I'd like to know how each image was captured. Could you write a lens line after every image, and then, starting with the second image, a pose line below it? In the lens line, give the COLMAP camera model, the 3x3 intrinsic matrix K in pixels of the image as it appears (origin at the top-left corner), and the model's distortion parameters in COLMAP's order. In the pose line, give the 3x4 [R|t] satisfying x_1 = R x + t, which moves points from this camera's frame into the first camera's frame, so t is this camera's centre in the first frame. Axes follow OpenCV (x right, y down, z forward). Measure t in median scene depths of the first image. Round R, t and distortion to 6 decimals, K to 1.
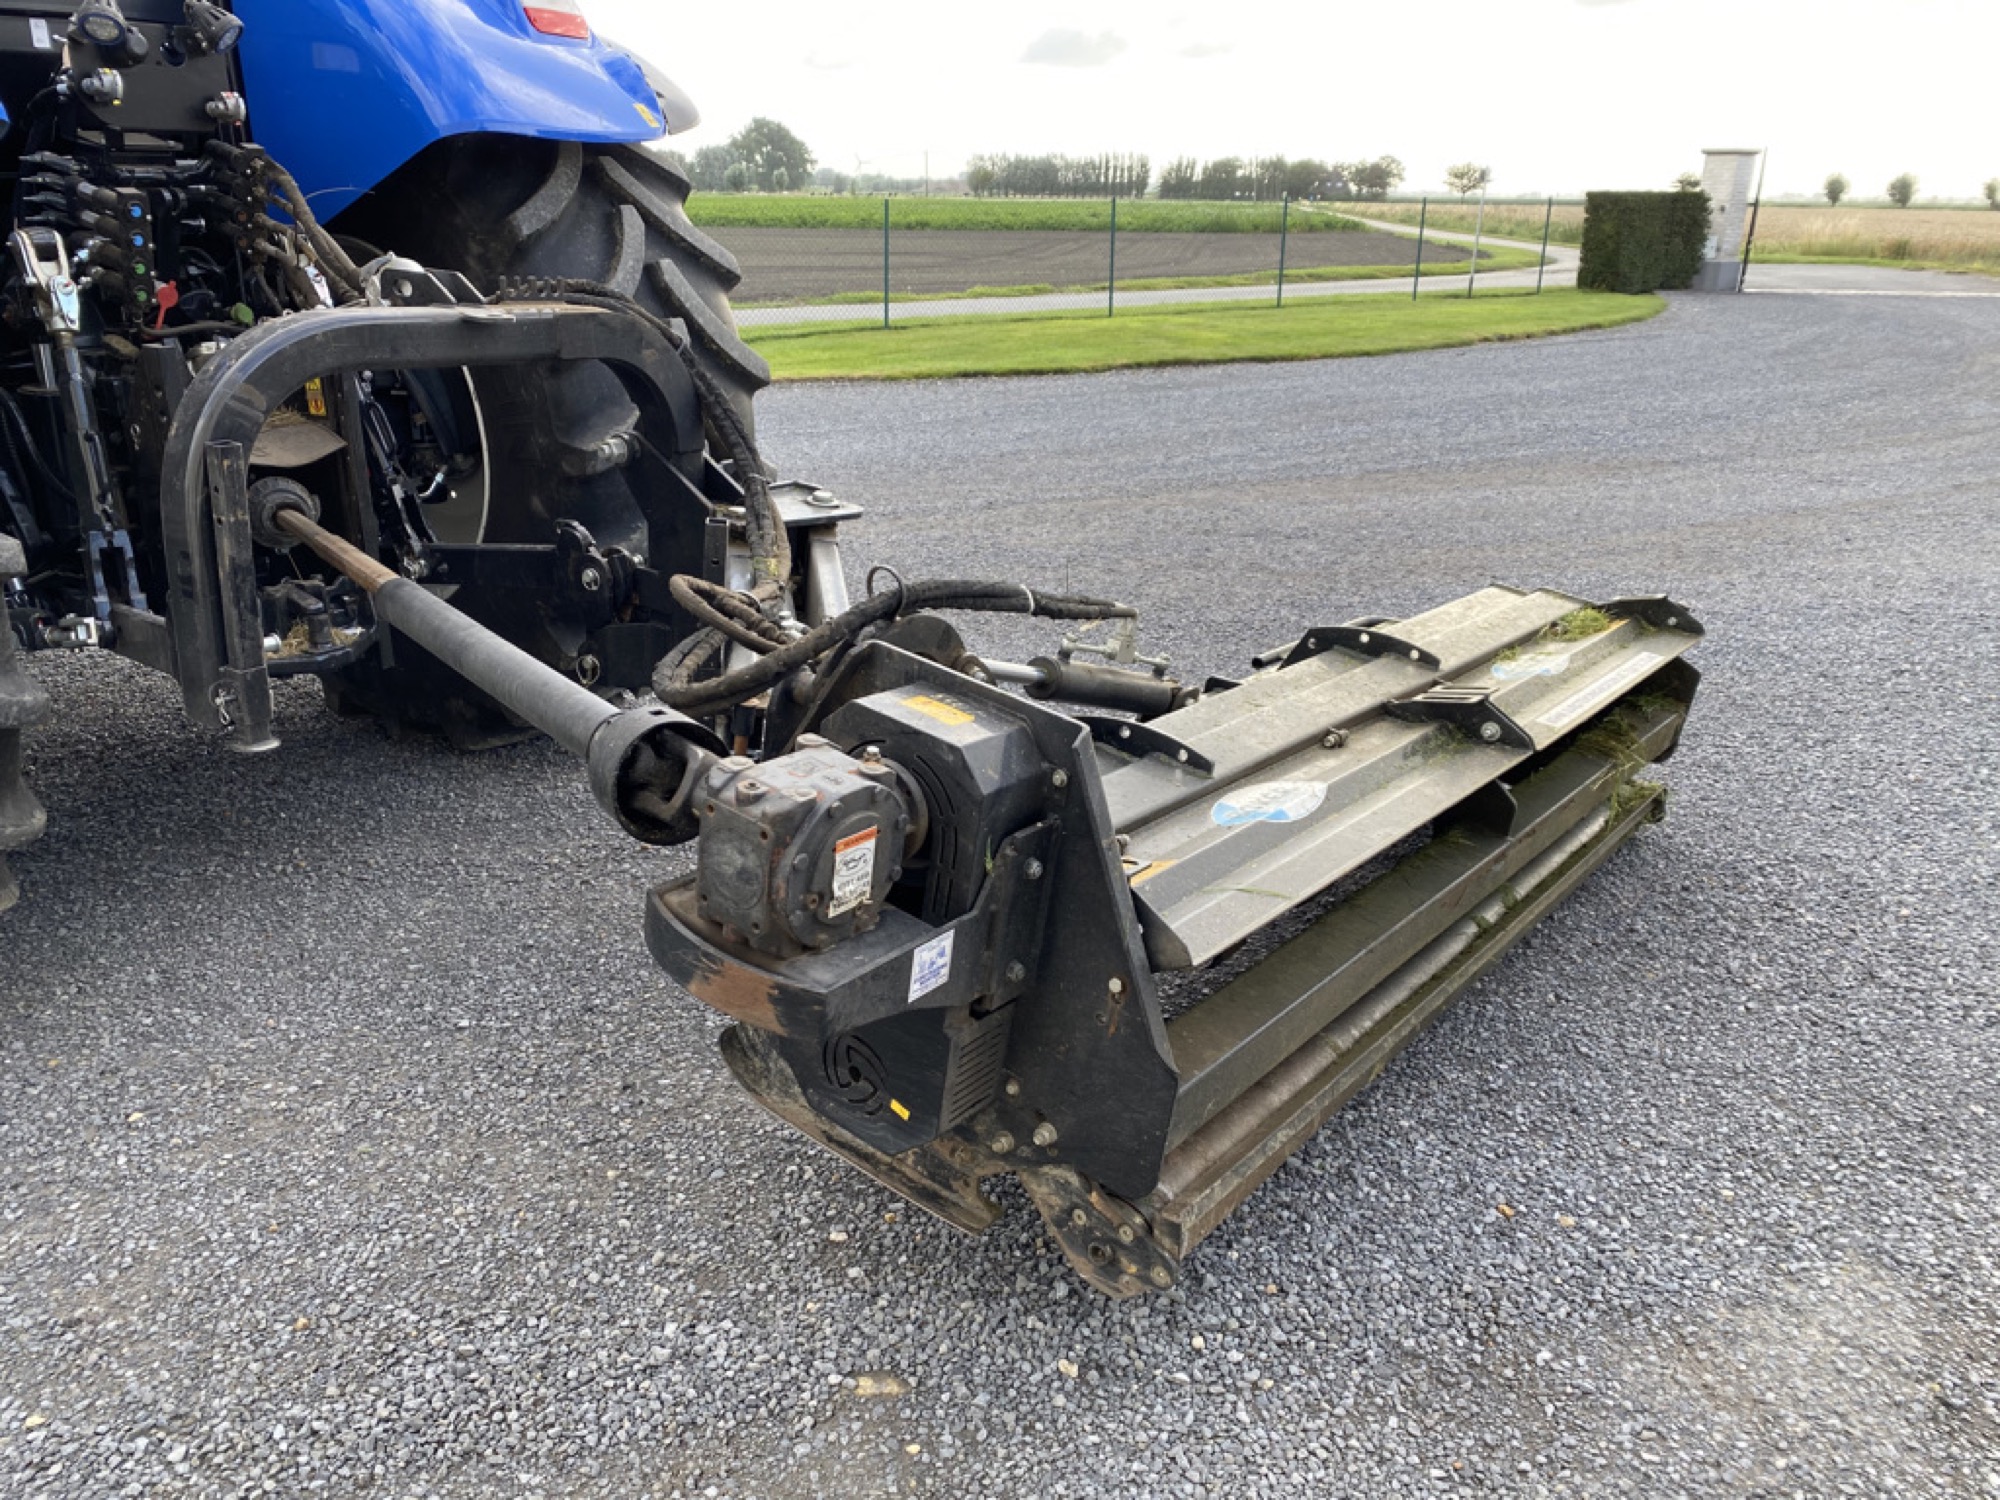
lens RADIAL K [[1547.7, 0, 1000.0], [0, 1547.7, 750.0], [0, 0, 1]] dist [-0.006938, 0.012628]
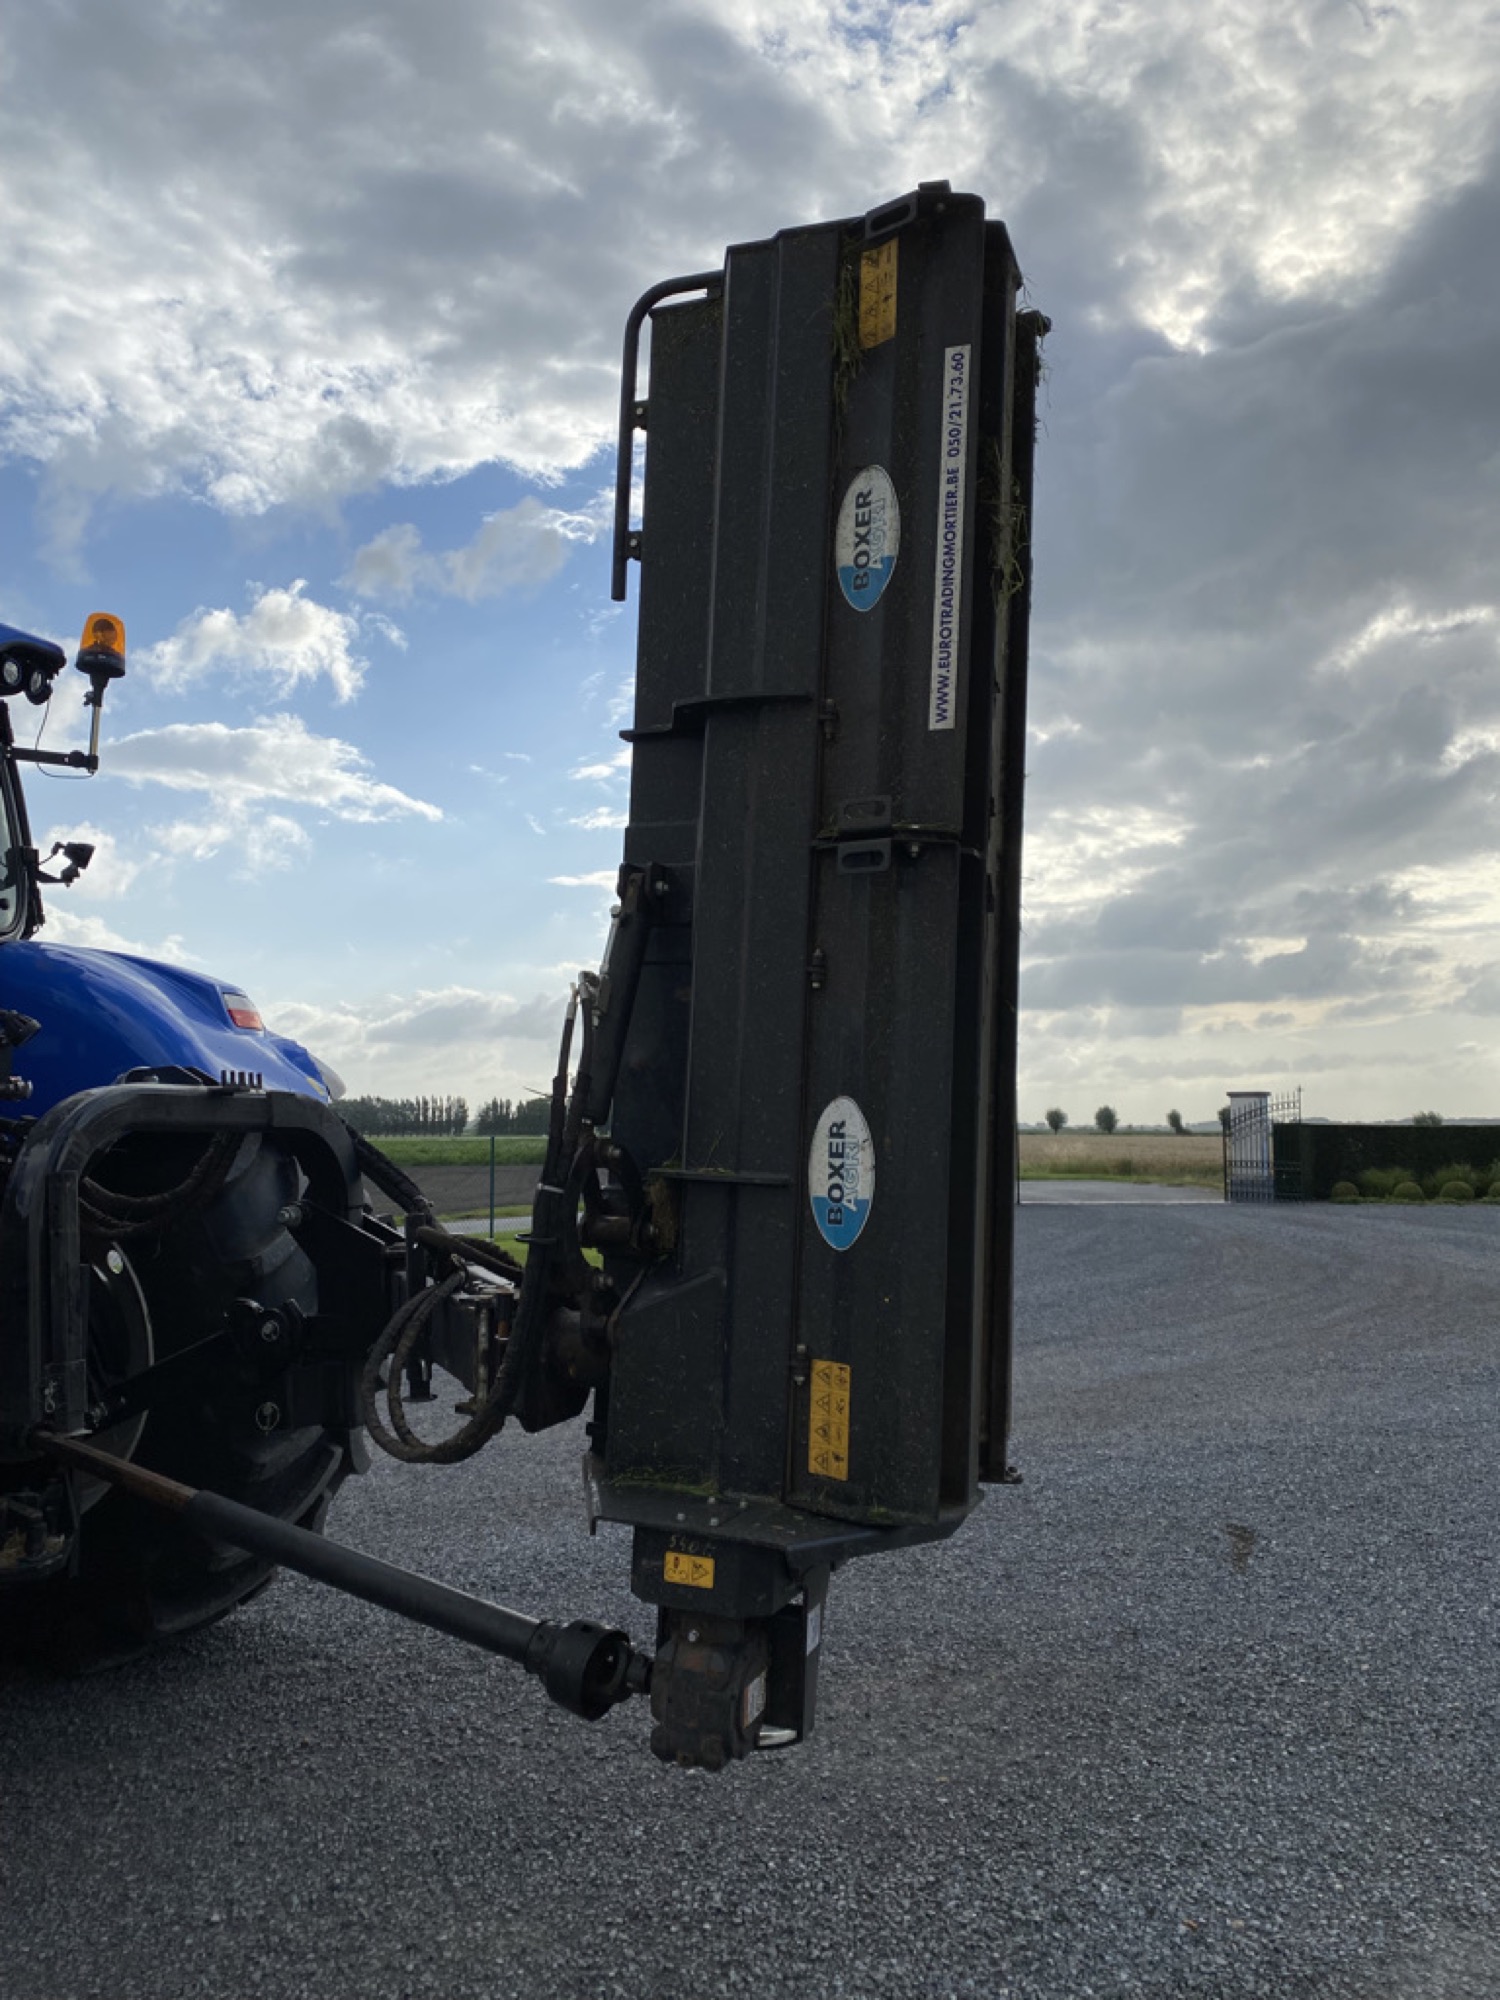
lens RADIAL K [[1527.8, 0, 750.0], [0, 1527.8, 1000.0], [0, 0, 1]] dist [0.032392, -0.028077]
pose [[0.961657, 0.010443, 0.274056, -0.232119], [0.104718, 0.909581, -0.402115, 0.056362], [-0.253475, 0.415396, 0.873611, -0.188639]]
